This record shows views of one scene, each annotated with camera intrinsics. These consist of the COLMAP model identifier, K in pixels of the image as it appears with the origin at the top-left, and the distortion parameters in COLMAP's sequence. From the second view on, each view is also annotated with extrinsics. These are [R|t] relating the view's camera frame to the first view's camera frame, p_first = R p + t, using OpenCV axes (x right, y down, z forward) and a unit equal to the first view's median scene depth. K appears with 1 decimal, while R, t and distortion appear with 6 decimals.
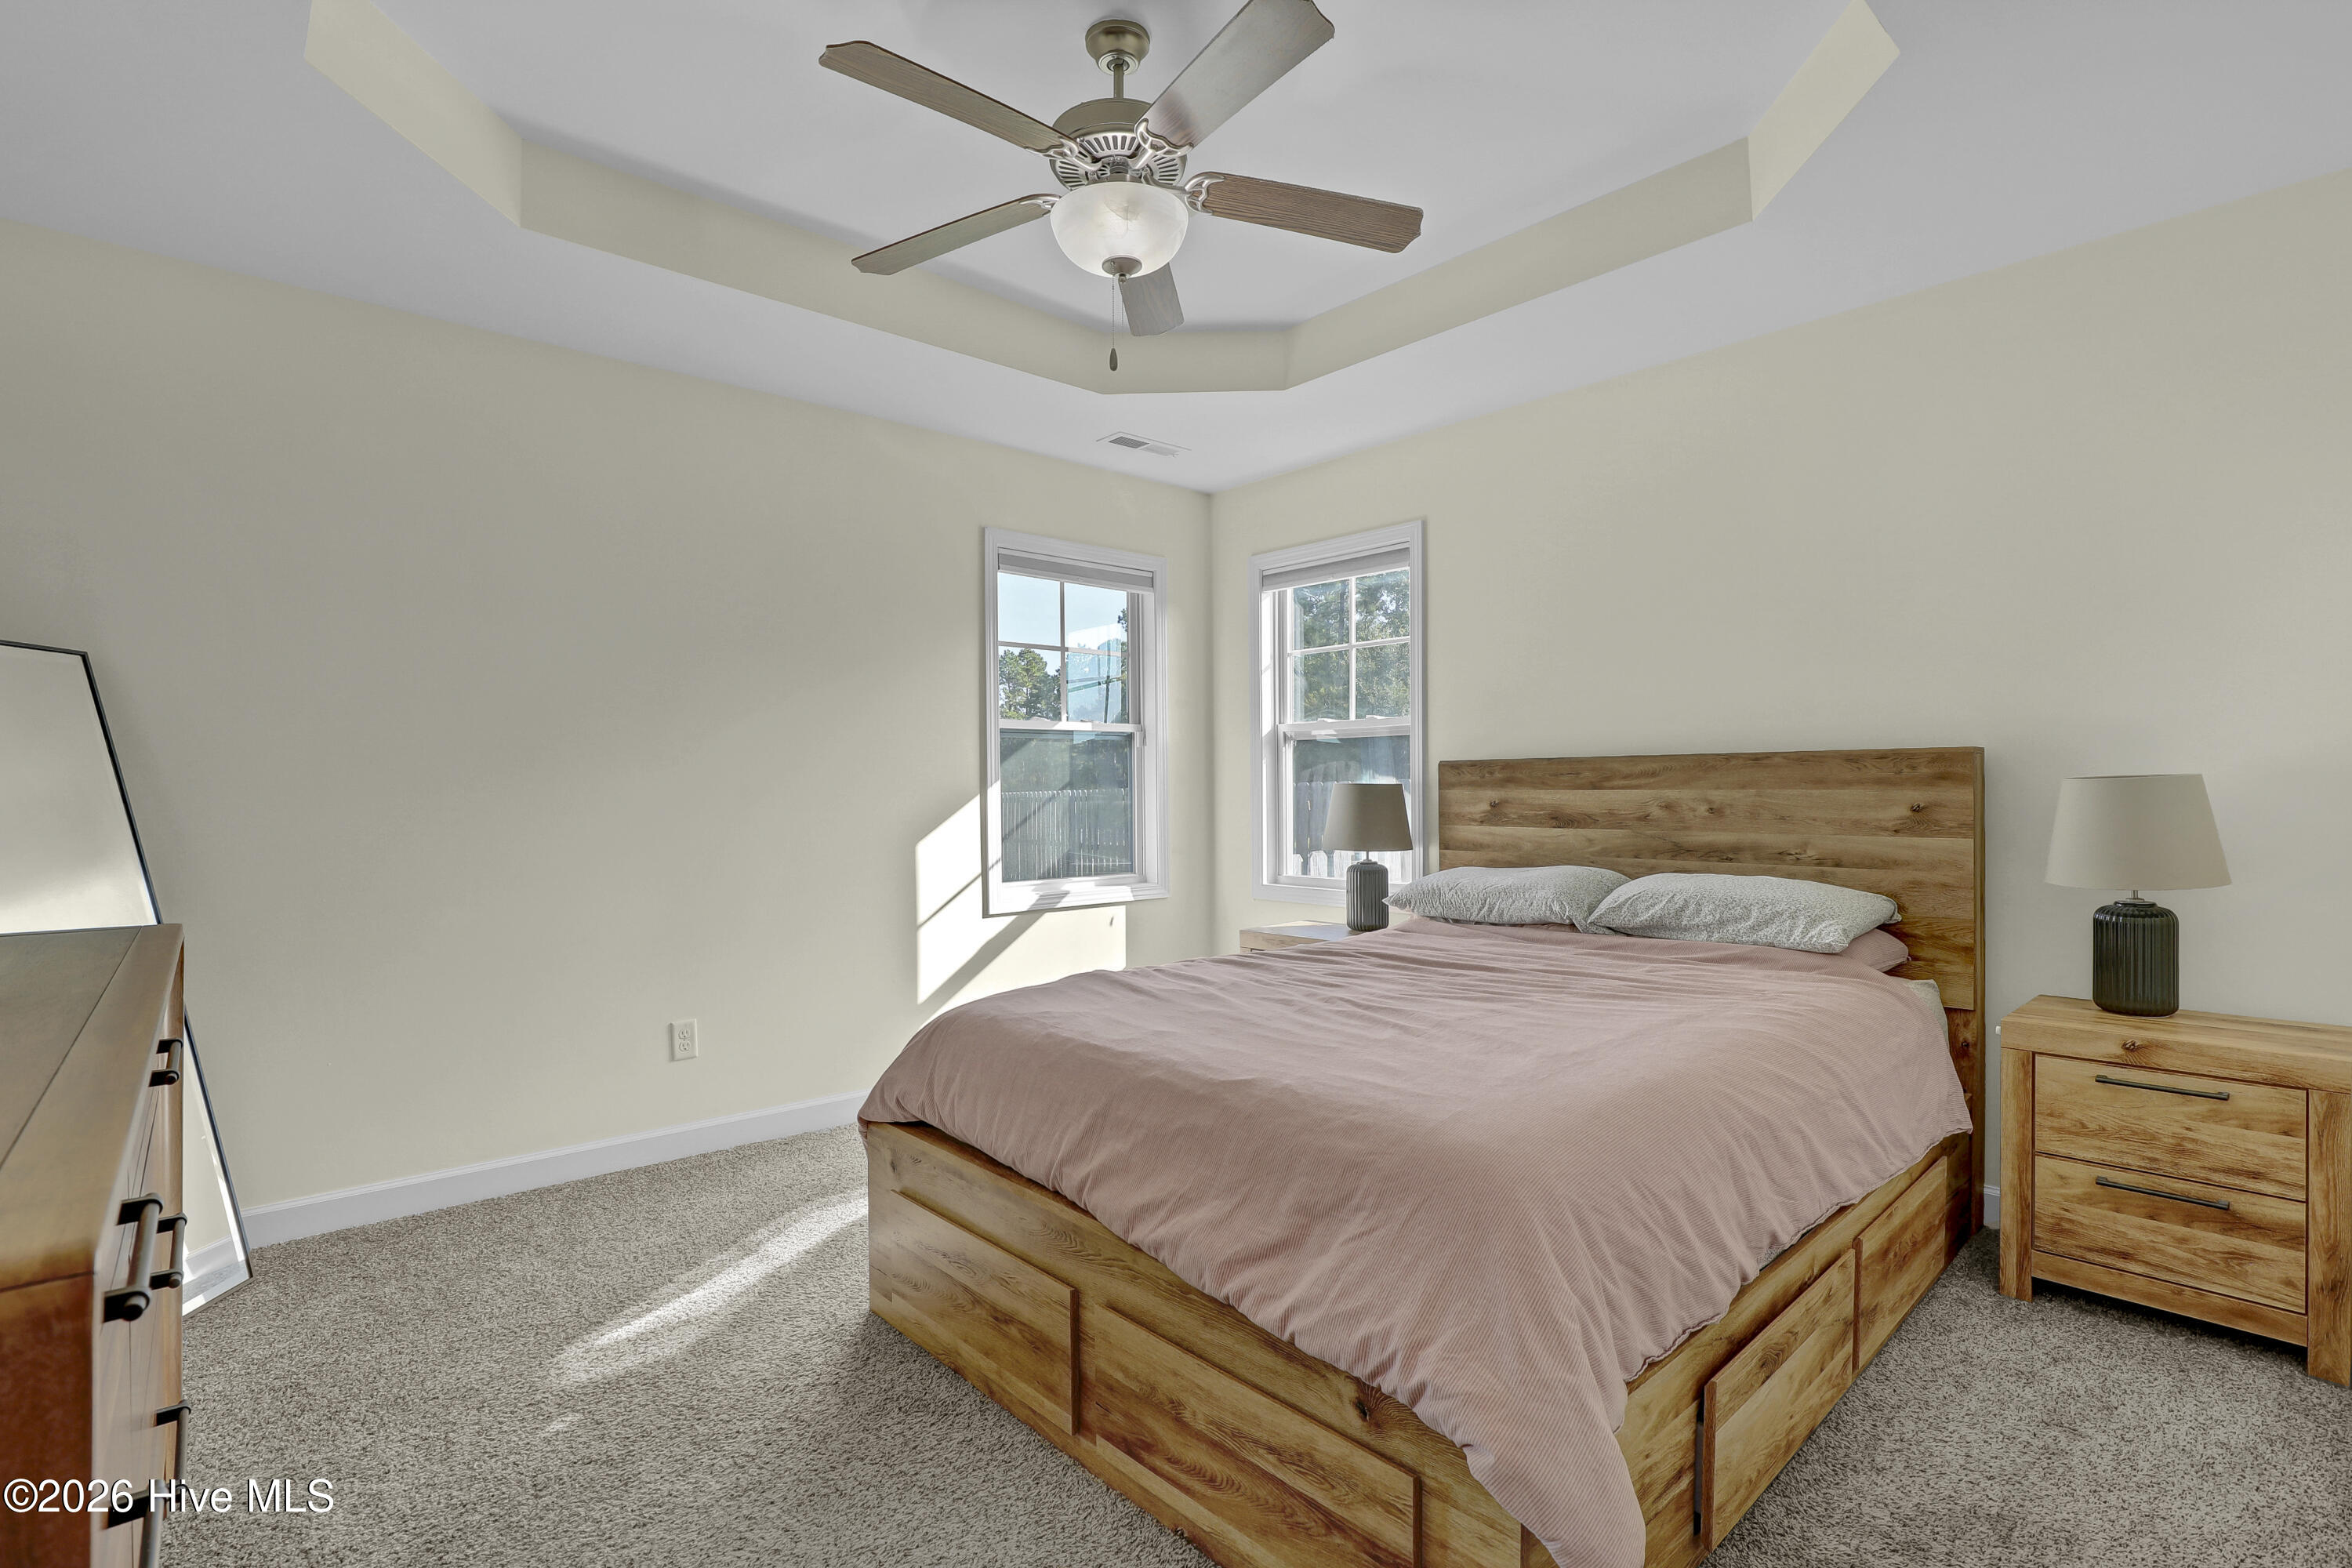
lens RADIAL K [[1113.6, 0, 1284.7], [0, 1113.6, 780.8], [0, 0, 1]] dist [-0.031183, 0.000364]
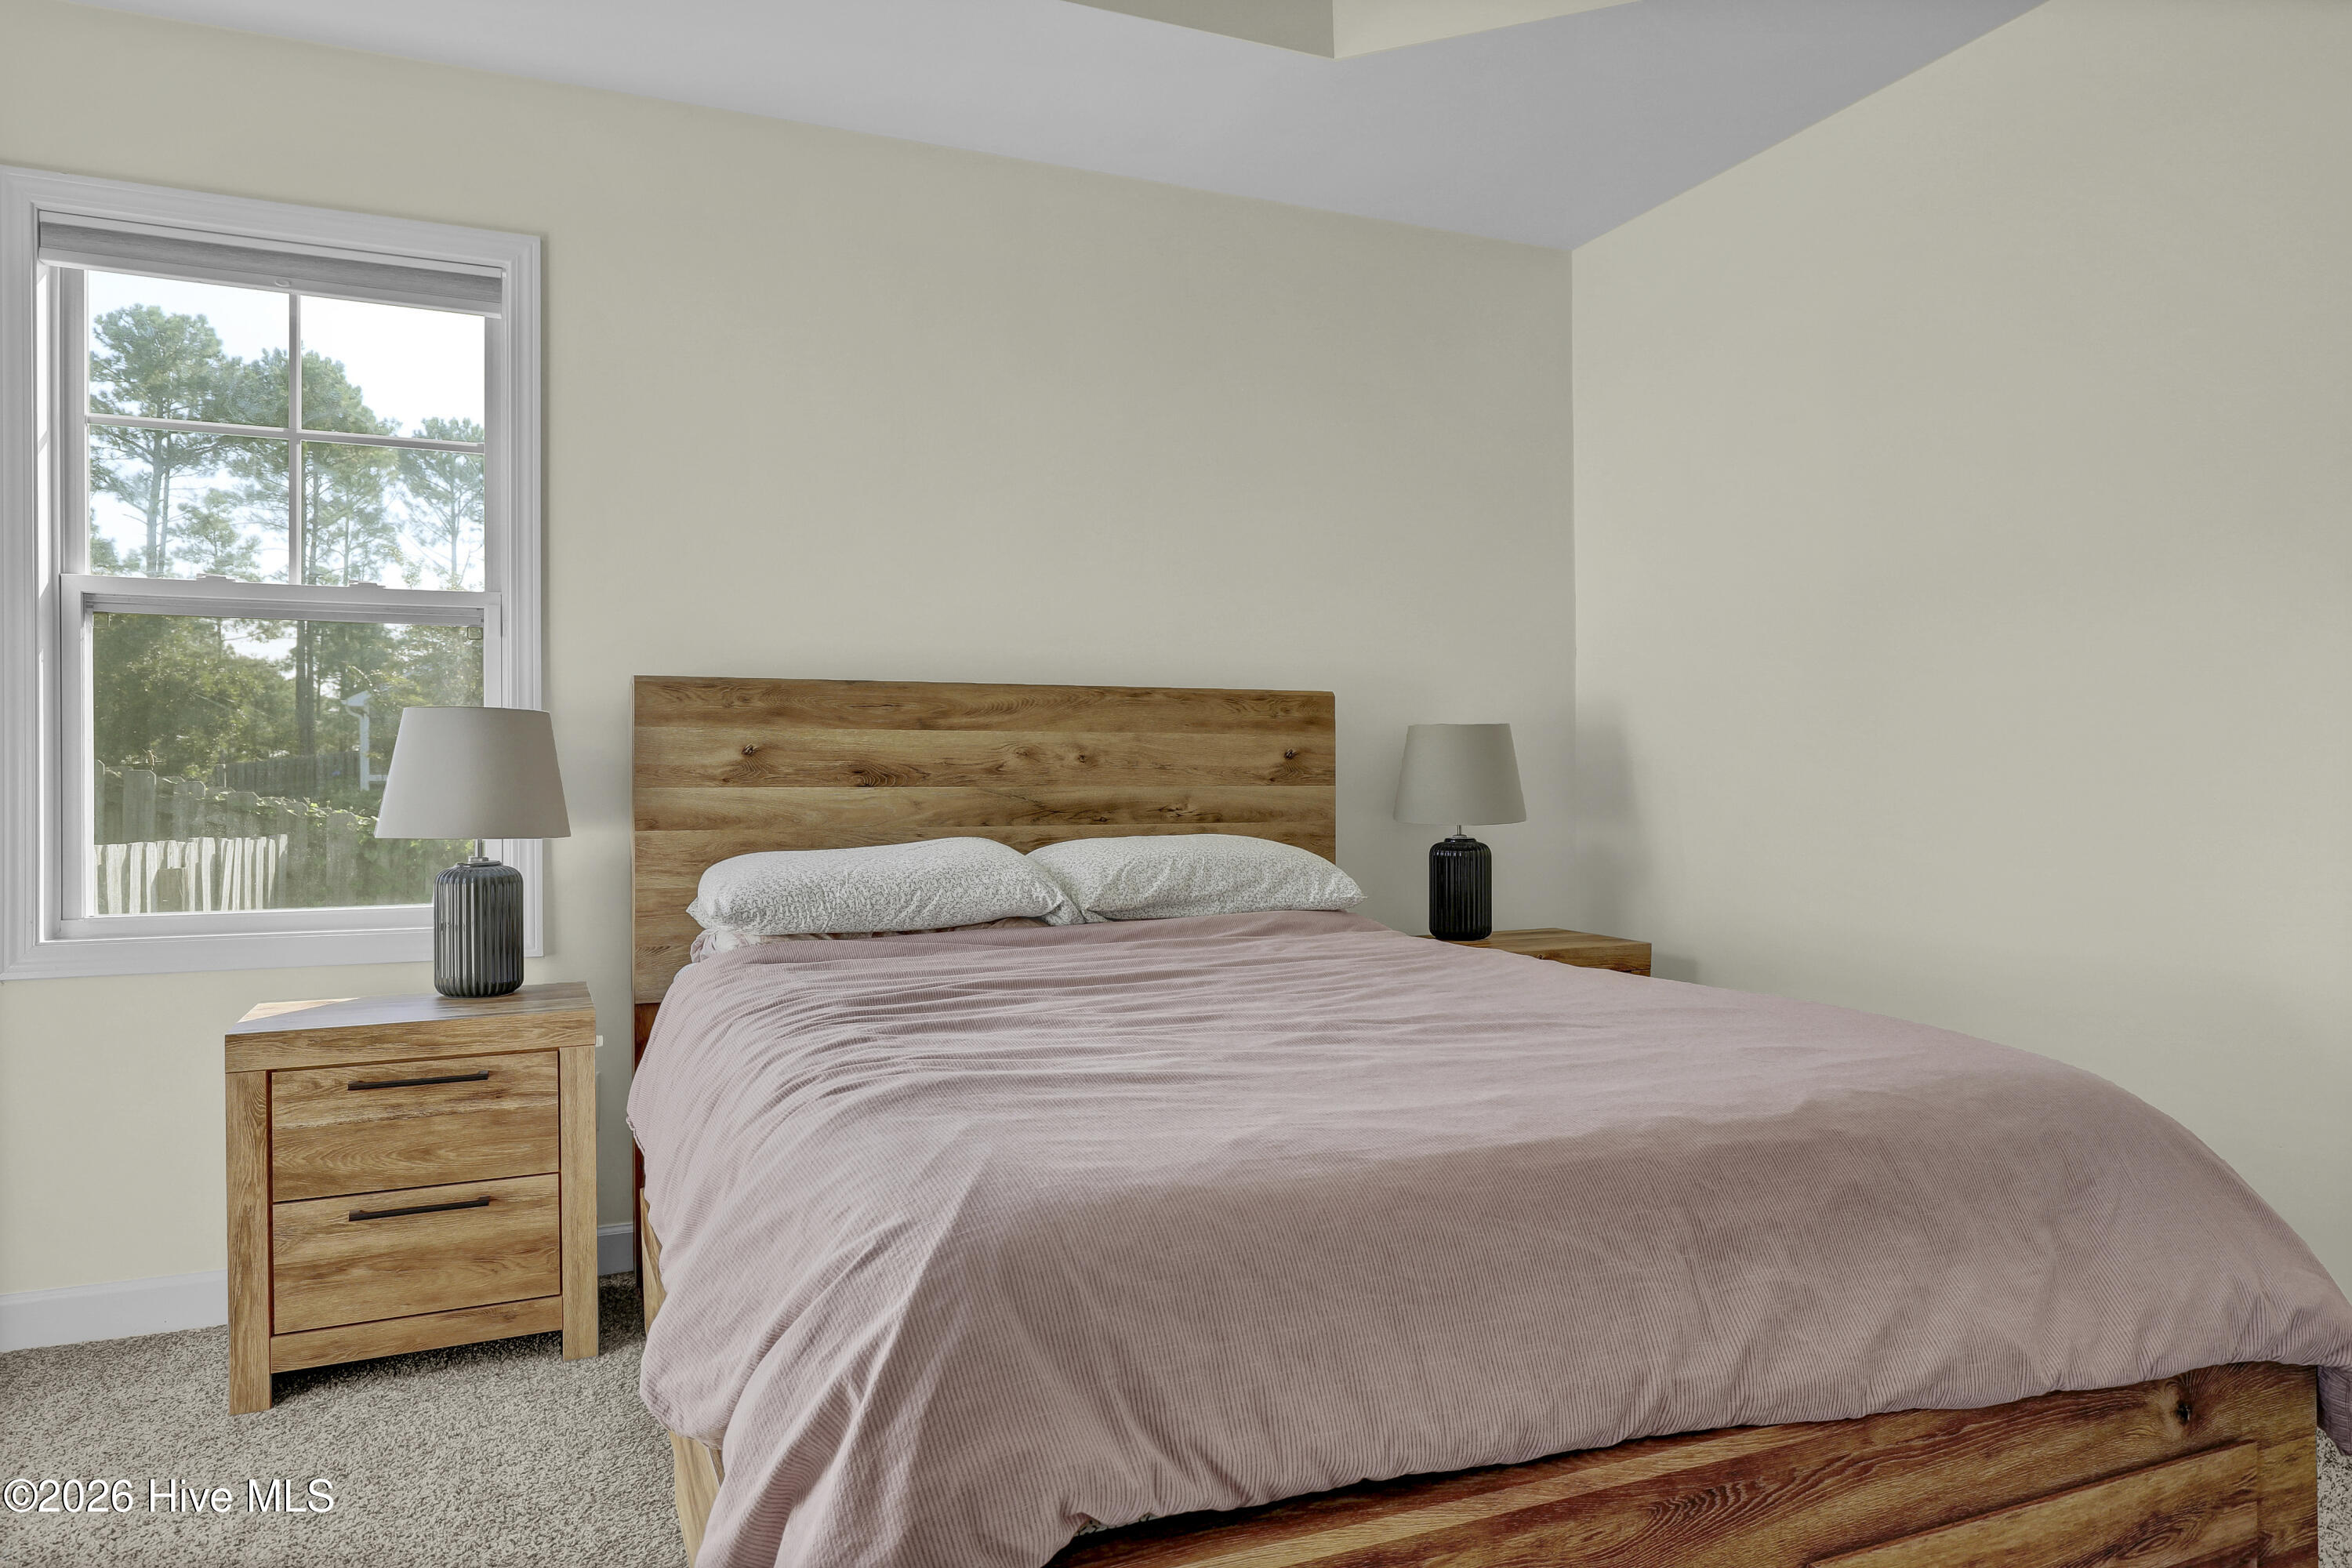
lens RADIAL K [[1428.1, 0, 1176.0], [0, 1428.1, 784.0], [0, 0, 1]] dist [-0.002490, -0.000594]
pose [[0.384354, 0.003646, 0.923179, -0.502442], [-0.001245, 0.999993, -0.003431, 0.046782], [-0.923185, 0.000169, 0.384356, 0.541588]]
